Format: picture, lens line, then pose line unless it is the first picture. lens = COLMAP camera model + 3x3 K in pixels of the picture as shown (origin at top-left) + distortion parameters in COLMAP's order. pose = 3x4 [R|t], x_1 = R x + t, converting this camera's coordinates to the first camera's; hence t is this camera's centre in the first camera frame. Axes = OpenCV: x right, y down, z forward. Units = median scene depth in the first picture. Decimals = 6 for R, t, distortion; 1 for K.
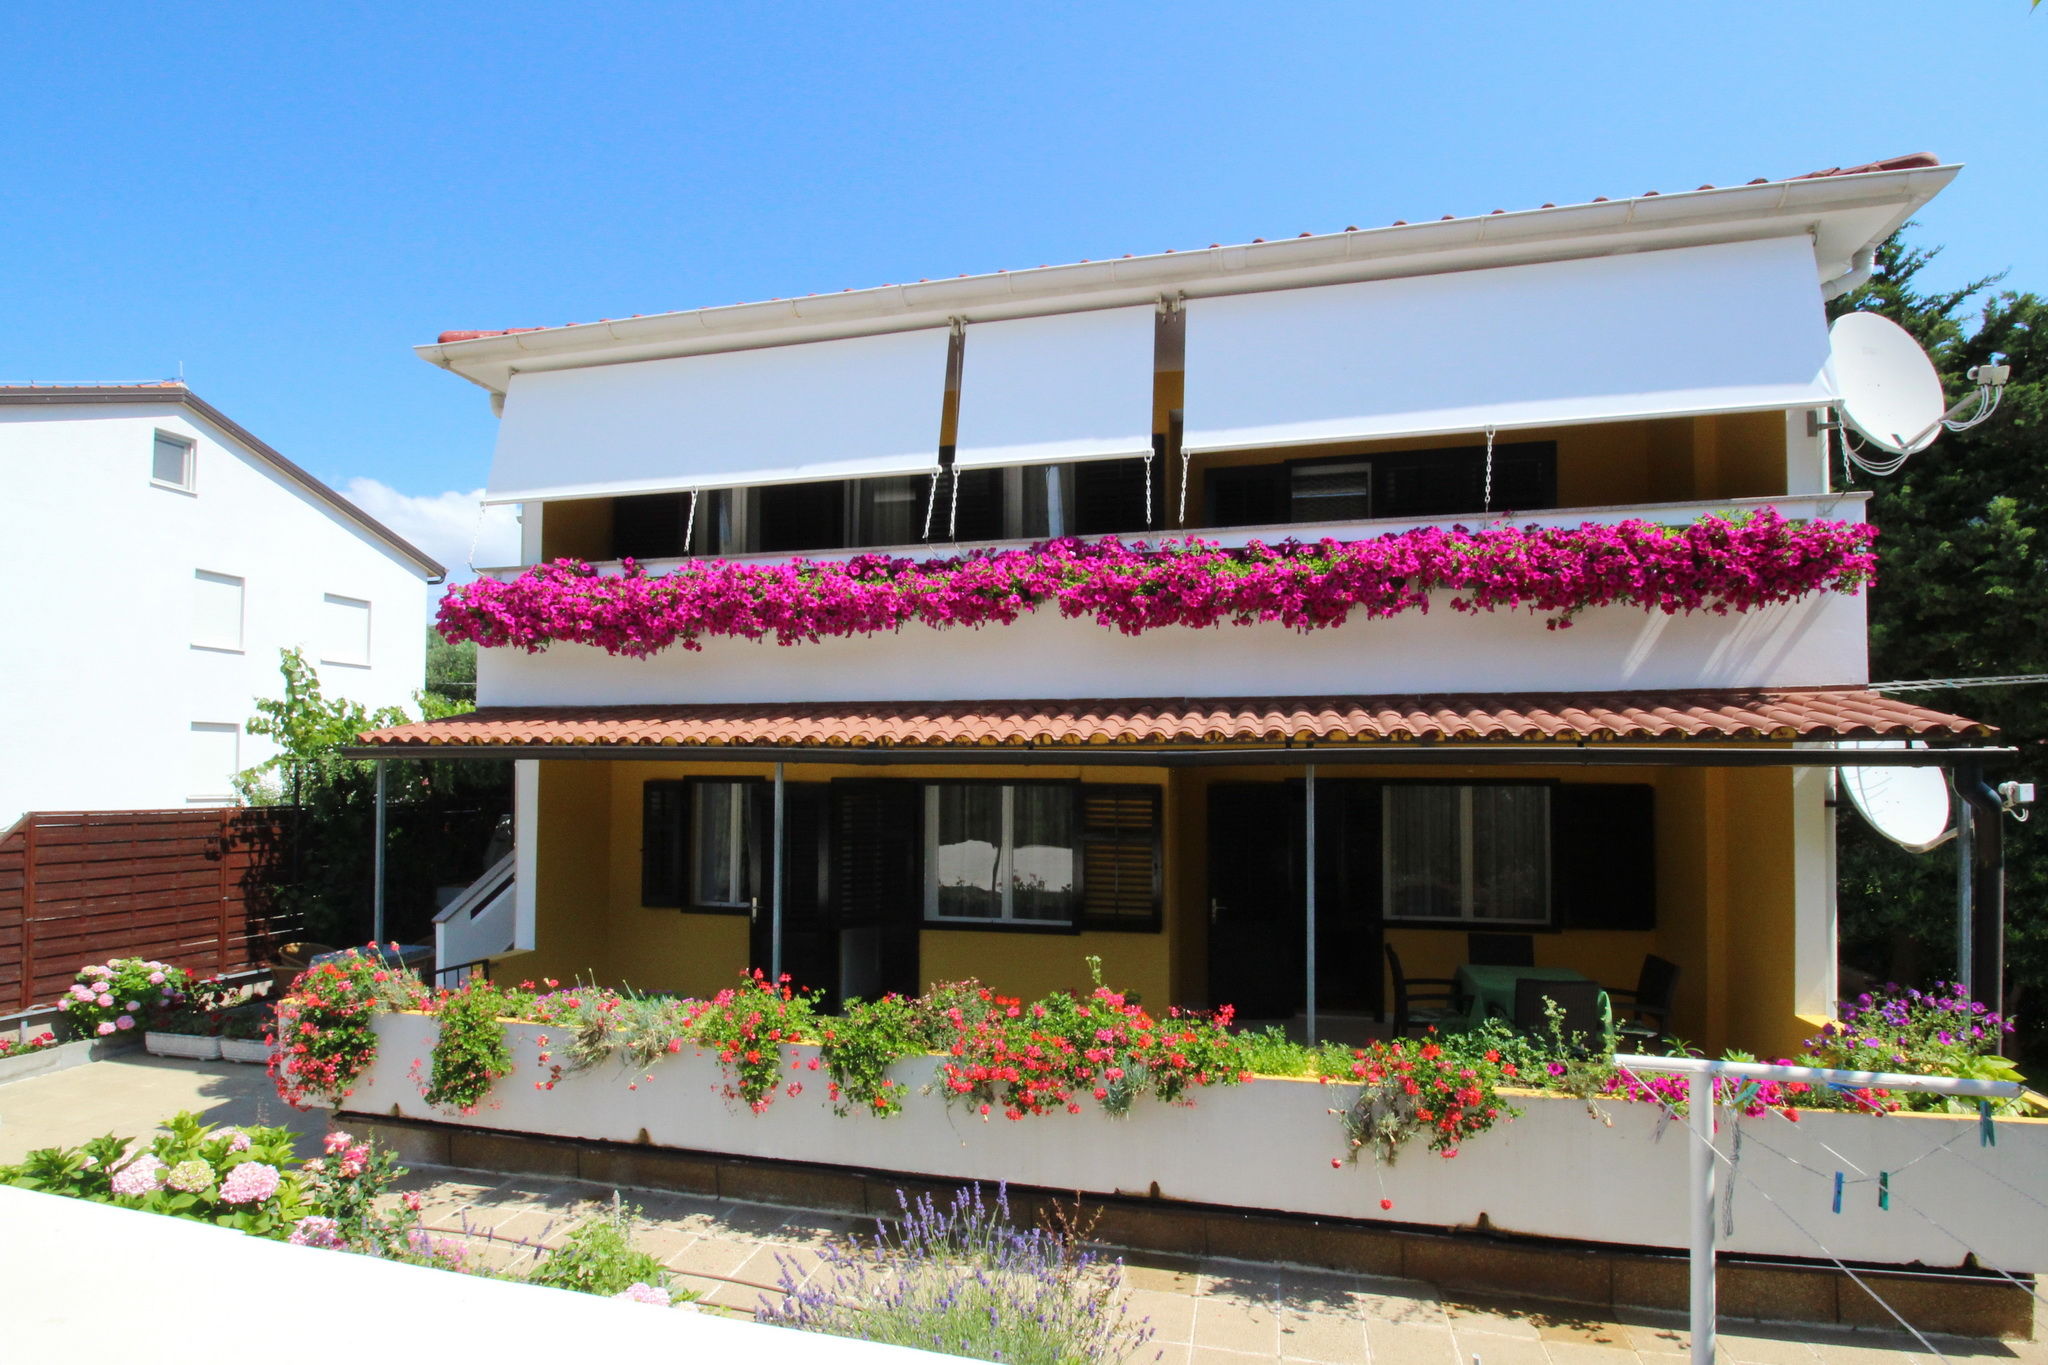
lens RADIAL K [[963.0, 0, 1025.3], [0, 963.0, 760.1], [0, 0, 1]] dist [-0.007725, -0.000646]
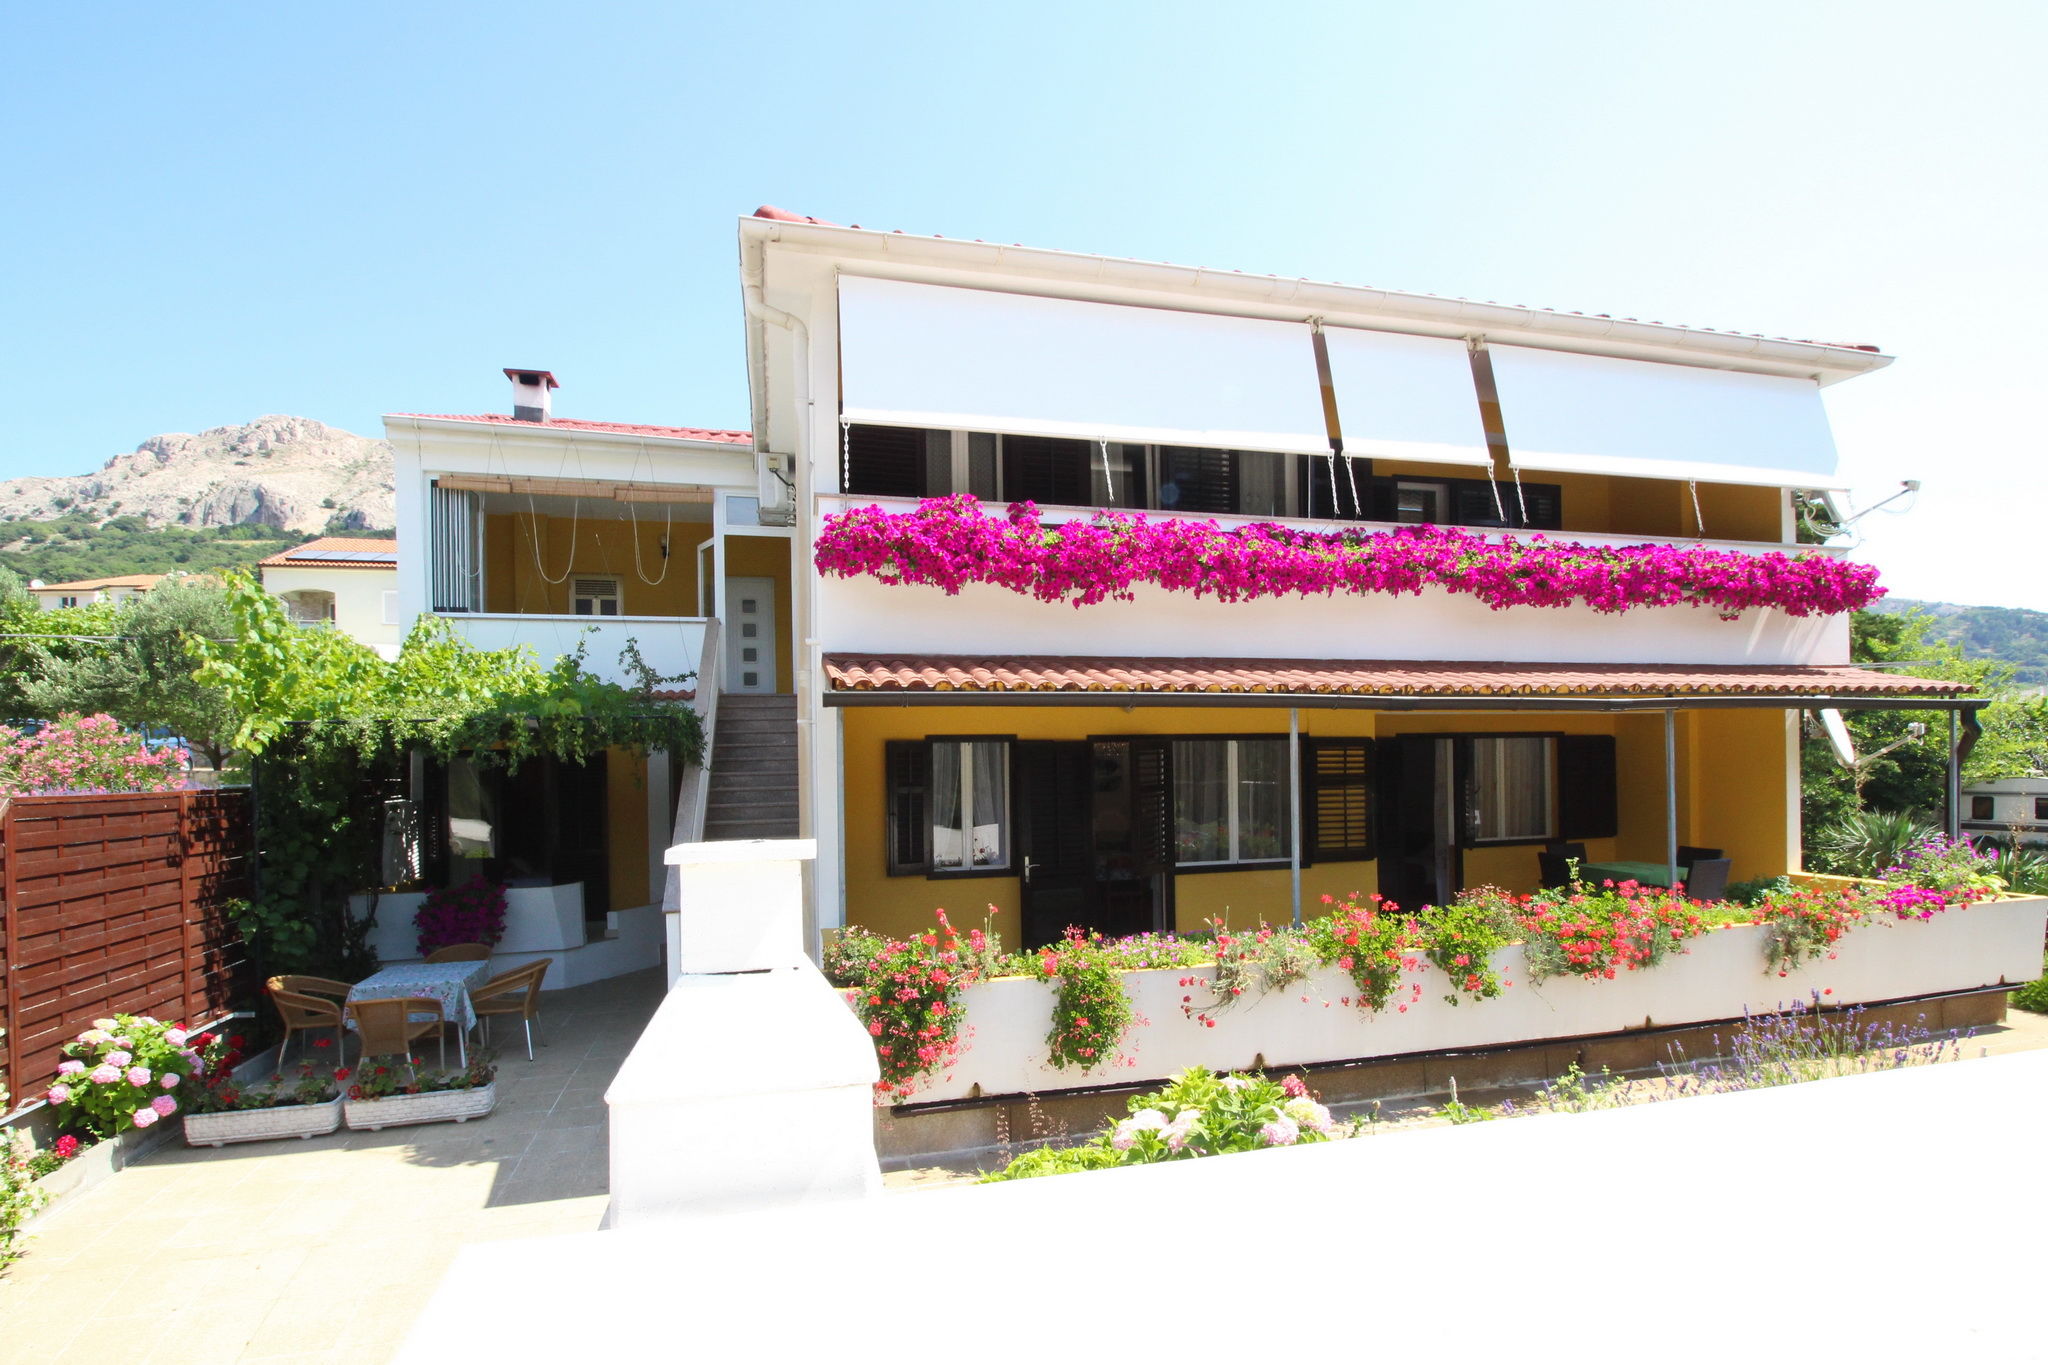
lens RADIAL K [[962.9, 0, 1023.8], [0, 962.9, 770.8], [0, 0, 1]] dist [-0.003582, -0.001192]
pose [[0.885880, -0.022927, 0.463348, -0.978315], [0.011497, 0.999556, 0.027478, 0.036031], [-0.463772, -0.019015, 0.885750, 0.166838]]
